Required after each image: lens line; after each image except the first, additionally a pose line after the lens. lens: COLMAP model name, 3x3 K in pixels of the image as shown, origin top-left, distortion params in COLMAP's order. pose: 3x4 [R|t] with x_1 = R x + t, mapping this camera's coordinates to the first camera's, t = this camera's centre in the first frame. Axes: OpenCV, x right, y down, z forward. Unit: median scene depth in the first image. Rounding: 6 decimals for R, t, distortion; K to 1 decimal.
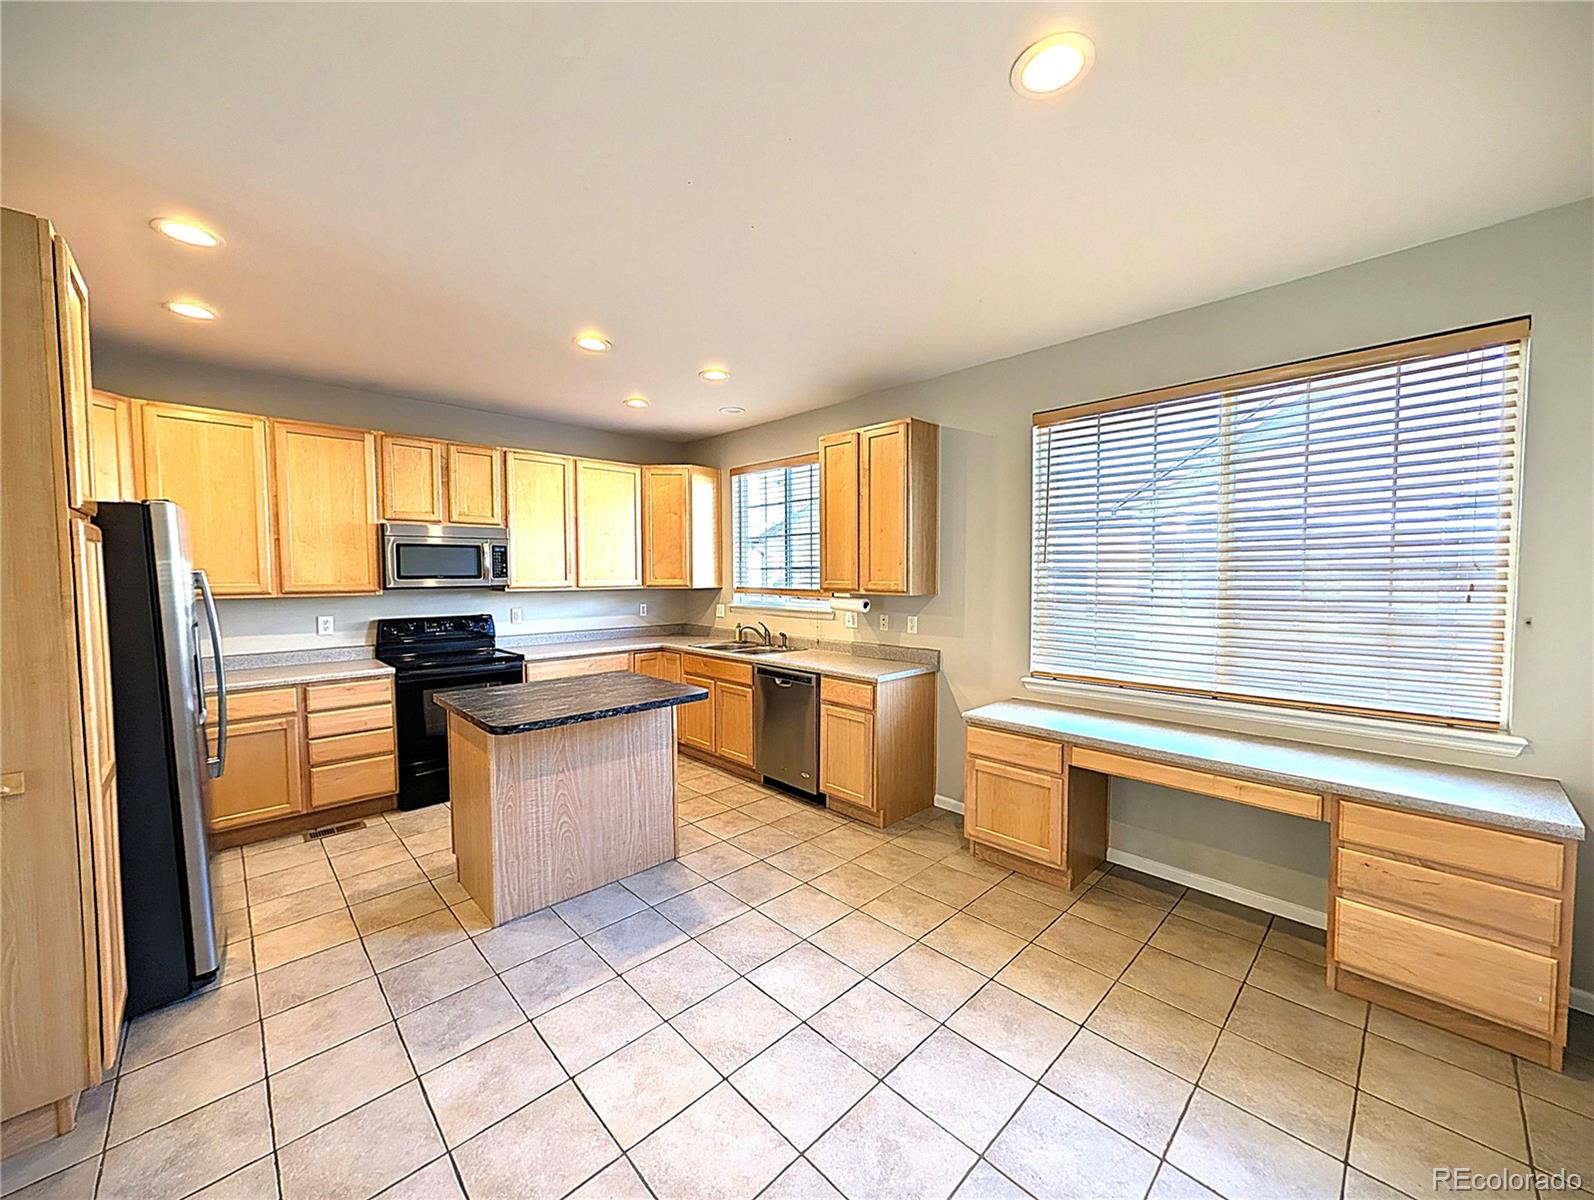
lens RADIAL K [[610.3, 0, 799.7], [0, 610.3, 600.6], [0, 0, 1]] dist [0.001638, -0.000014]
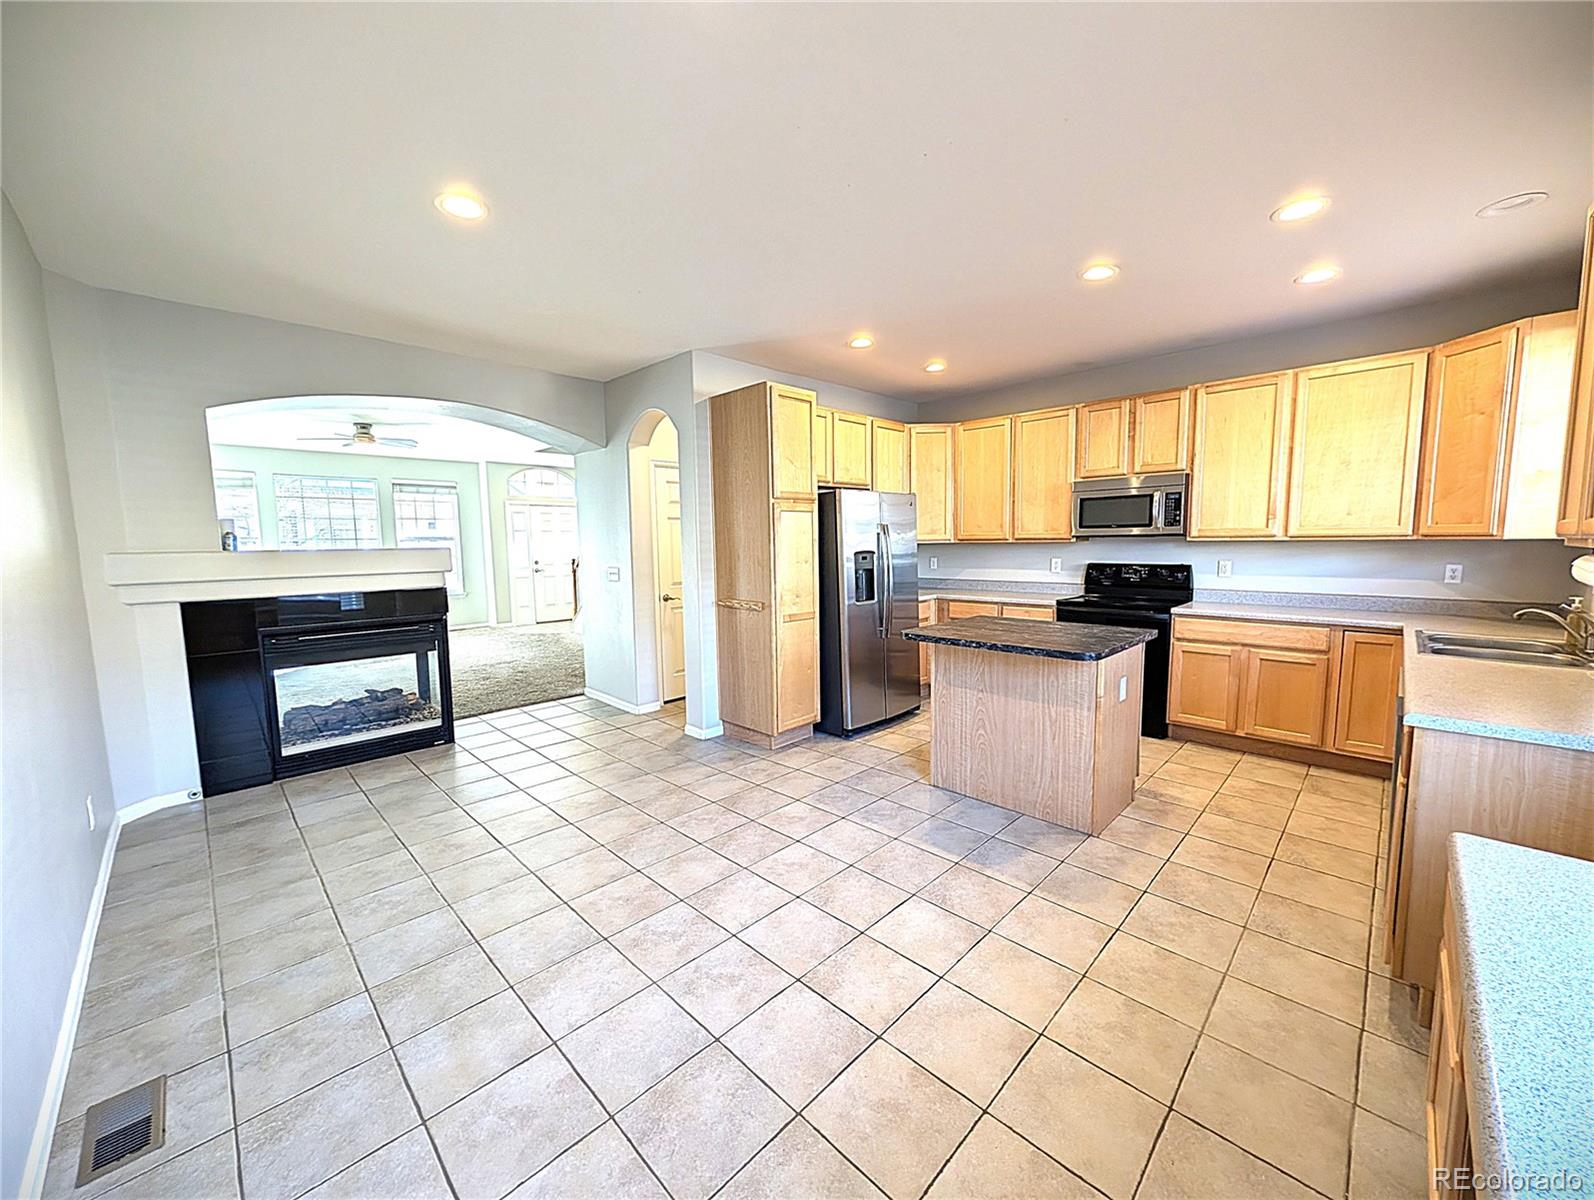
lens RADIAL K [[610.3, 0, 799.7], [0, 610.3, 600.6], [0, 0, 1]] dist [0.001638, -0.000014]
pose [[0.025608, 0.103013, -0.994350, 0.500764], [-0.032893, 0.994225, 0.102152, 0.000625], [0.999131, 0.030091, 0.028848, 0.415319]]
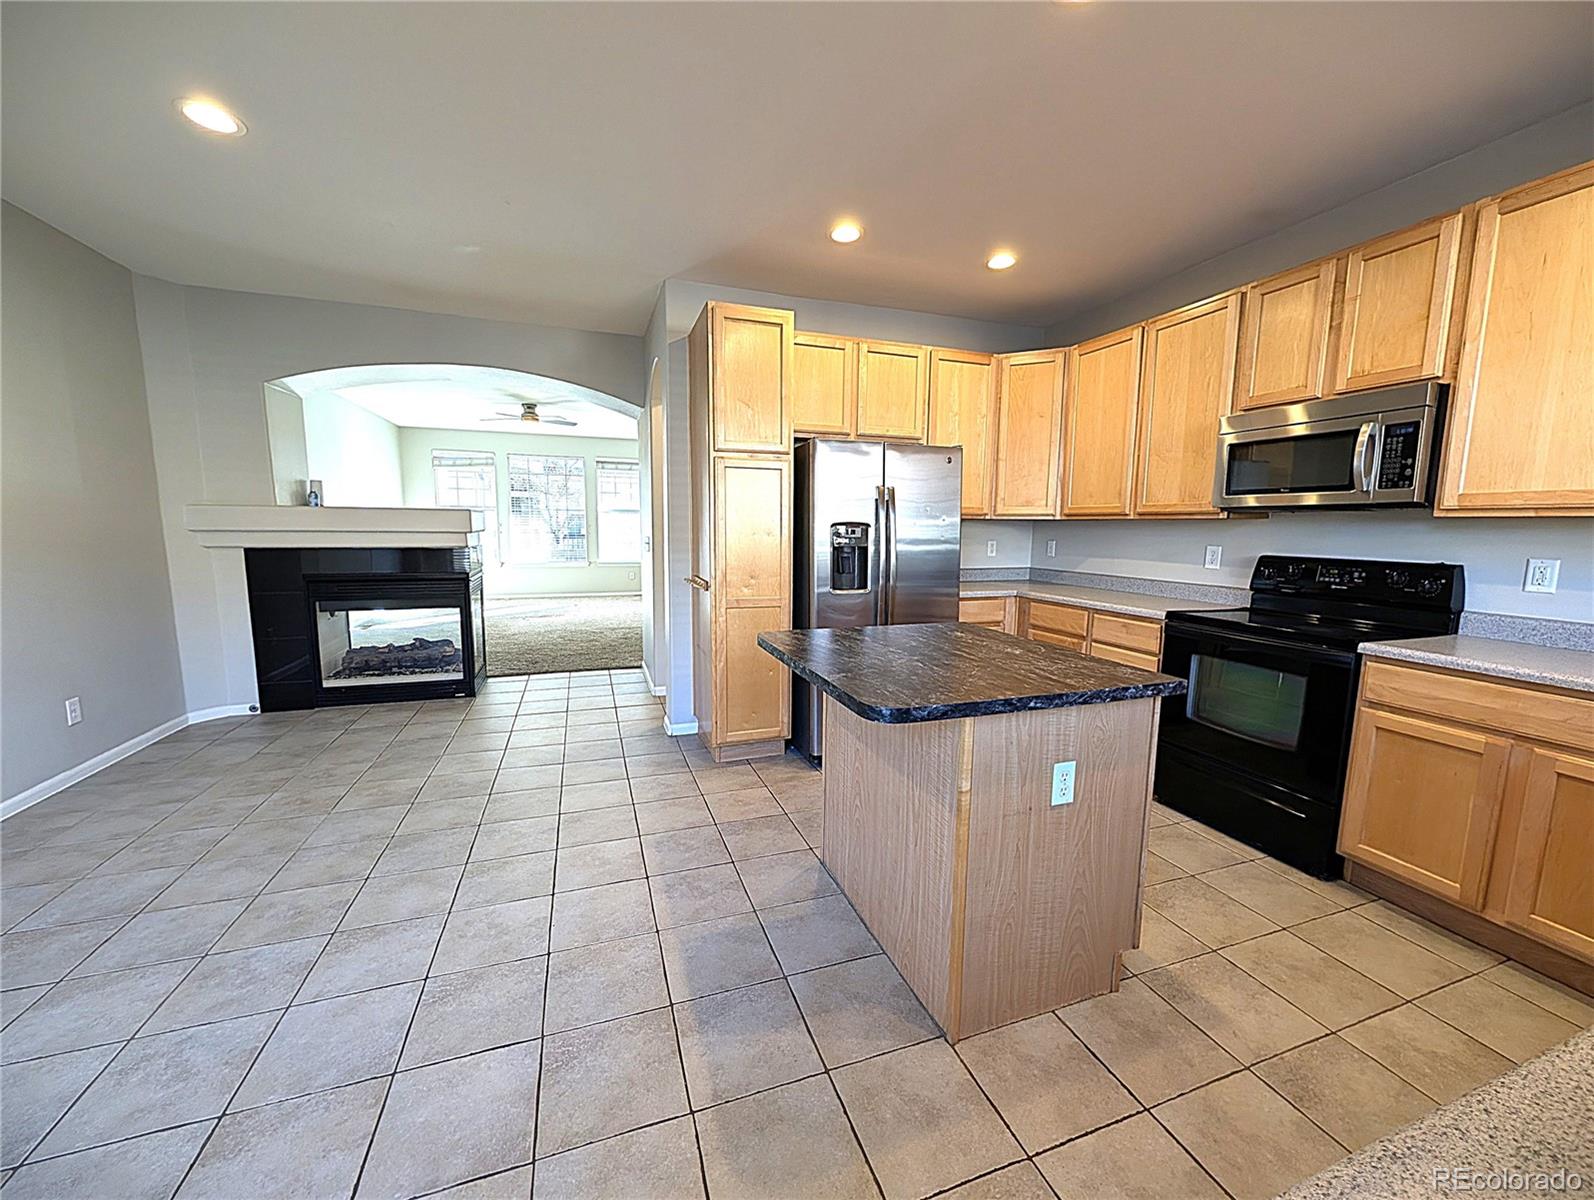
lens RADIAL K [[610.3, 0, 799.7], [0, 610.3, 600.6], [0, 0, 1]] dist [0.001638, -0.000014]
pose [[-0.412181, 0.112286, -0.904156, 0.193923], [-0.052536, 0.987796, 0.146623, 0.006999], [0.909586, 0.107936, -0.401252, 0.820598]]
